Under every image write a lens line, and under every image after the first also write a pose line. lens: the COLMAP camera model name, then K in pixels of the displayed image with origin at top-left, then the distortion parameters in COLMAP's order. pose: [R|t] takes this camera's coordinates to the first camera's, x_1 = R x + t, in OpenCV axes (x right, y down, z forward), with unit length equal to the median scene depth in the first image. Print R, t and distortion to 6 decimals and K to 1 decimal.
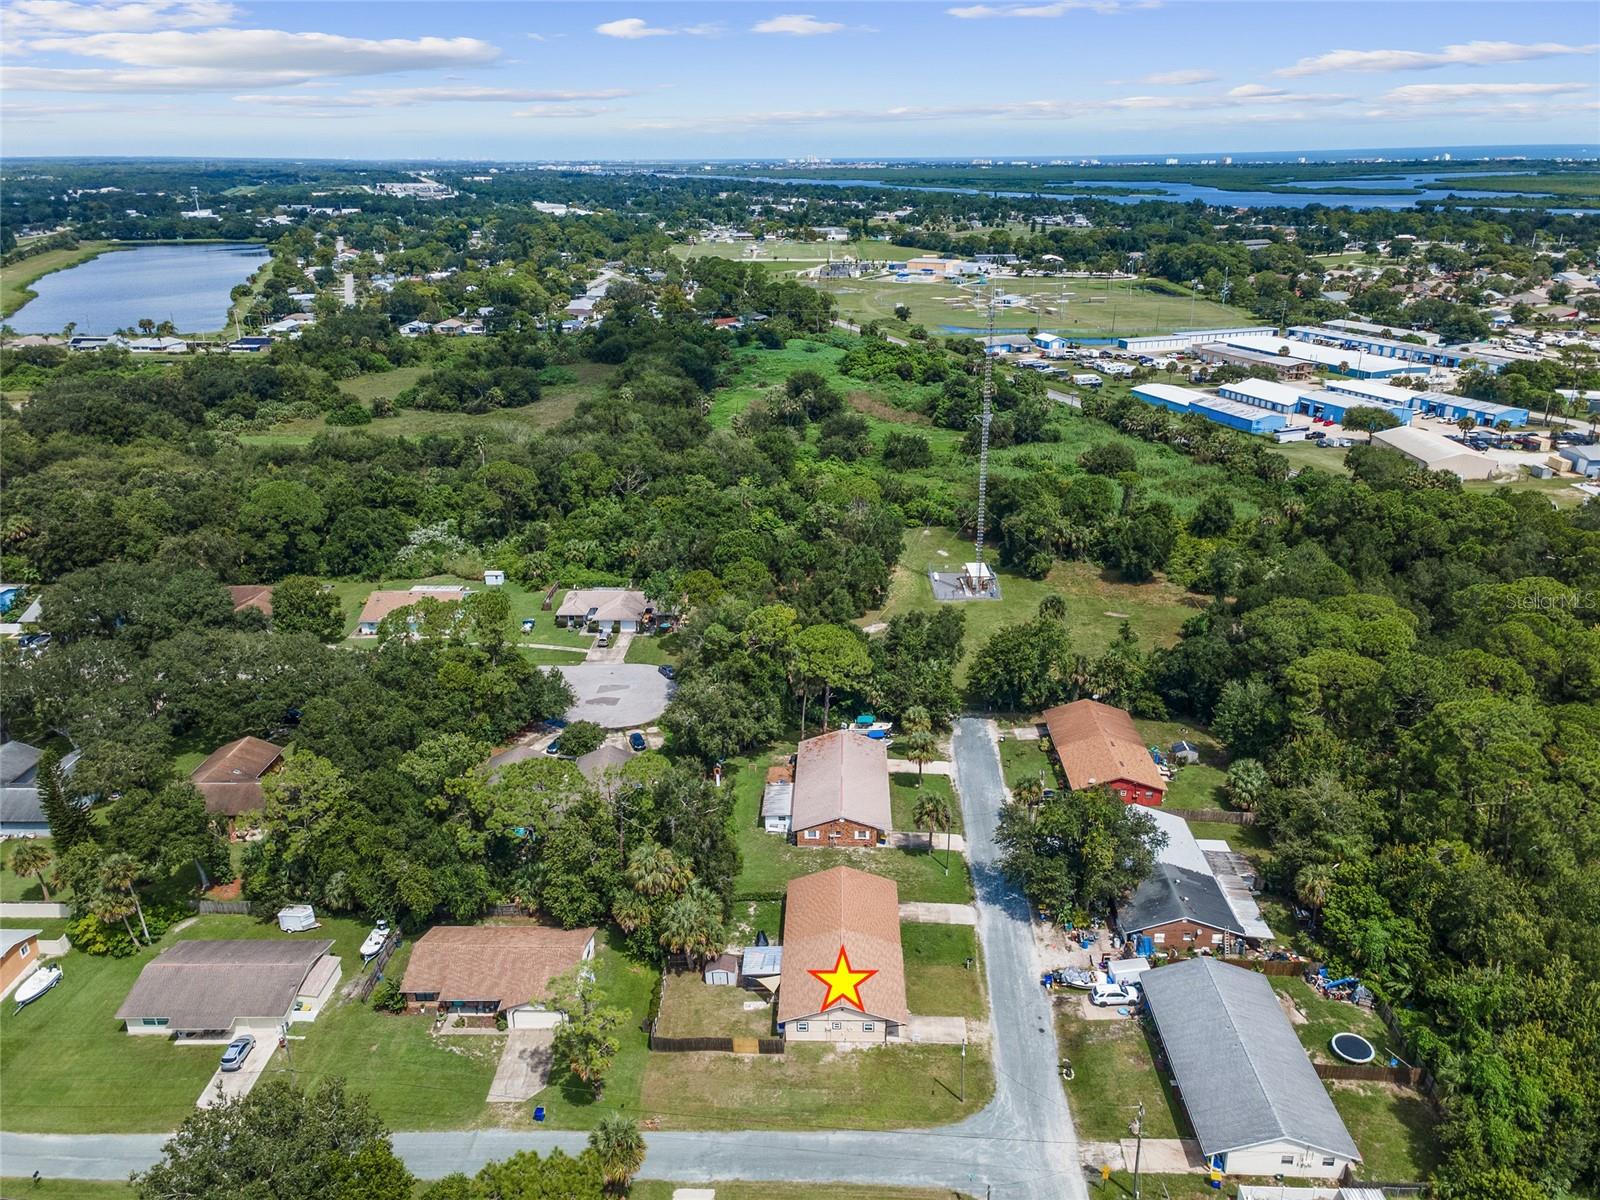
lens RADIAL K [[1150.1, 0, 800.0], [0, 1150.1, 600.0], [0, 0, 1]] dist [0.003818, 0.001575]
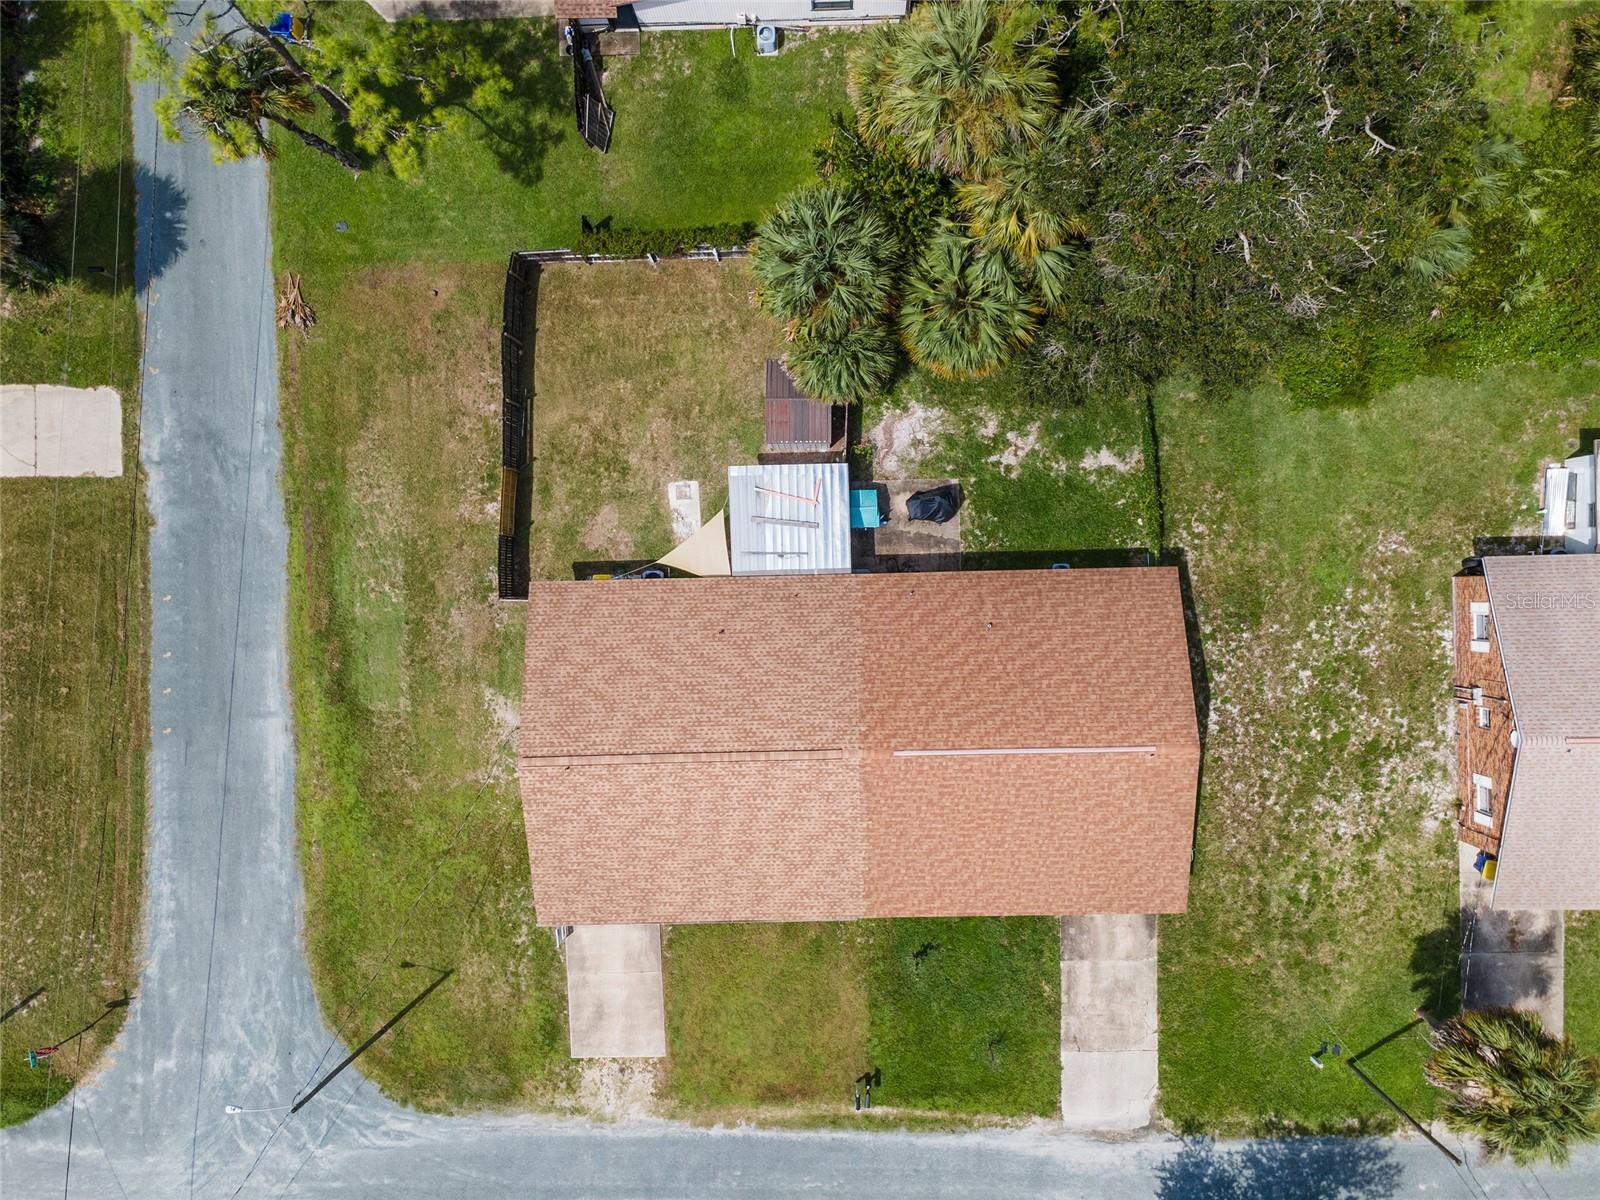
lens RADIAL K [[1150.7, 0, 806.7], [0, 1150.7, 603.3], [0, 0, 1]] dist [0.044608, 0.000616]
pose [[0.058012, 0.997980, 0.025909, -0.016137], [-0.341378, -0.004558, 0.939915, -0.017360], [0.938134, -0.063371, 0.340423, 0.914672]]
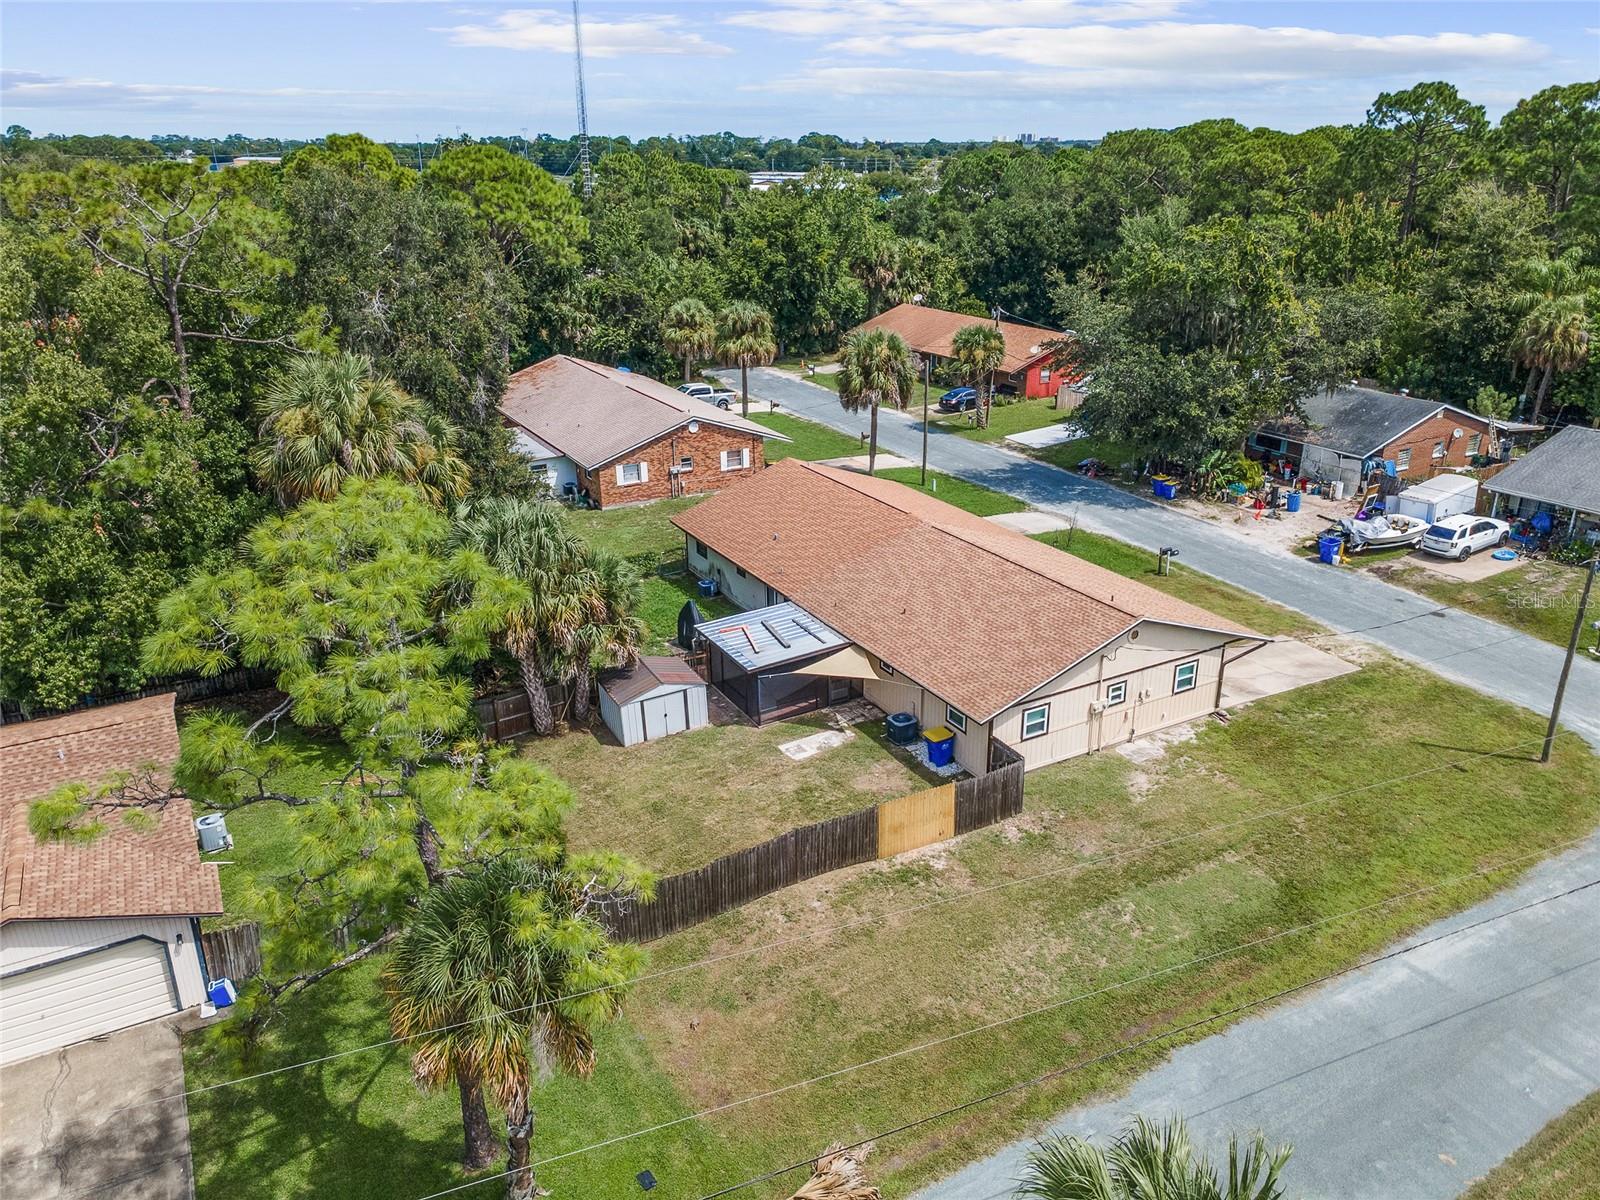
lens RADIAL K [[1150.7, 0, 806.7], [0, 1150.7, 603.3], [0, 0, 1]] dist [0.044608, 0.000616]
pose [[0.854114, -0.184655, 0.486202, -0.193643], [0.181335, 0.981917, 0.054371, 0.297408], [-0.487450, 0.041726, 0.872153, 0.721015]]
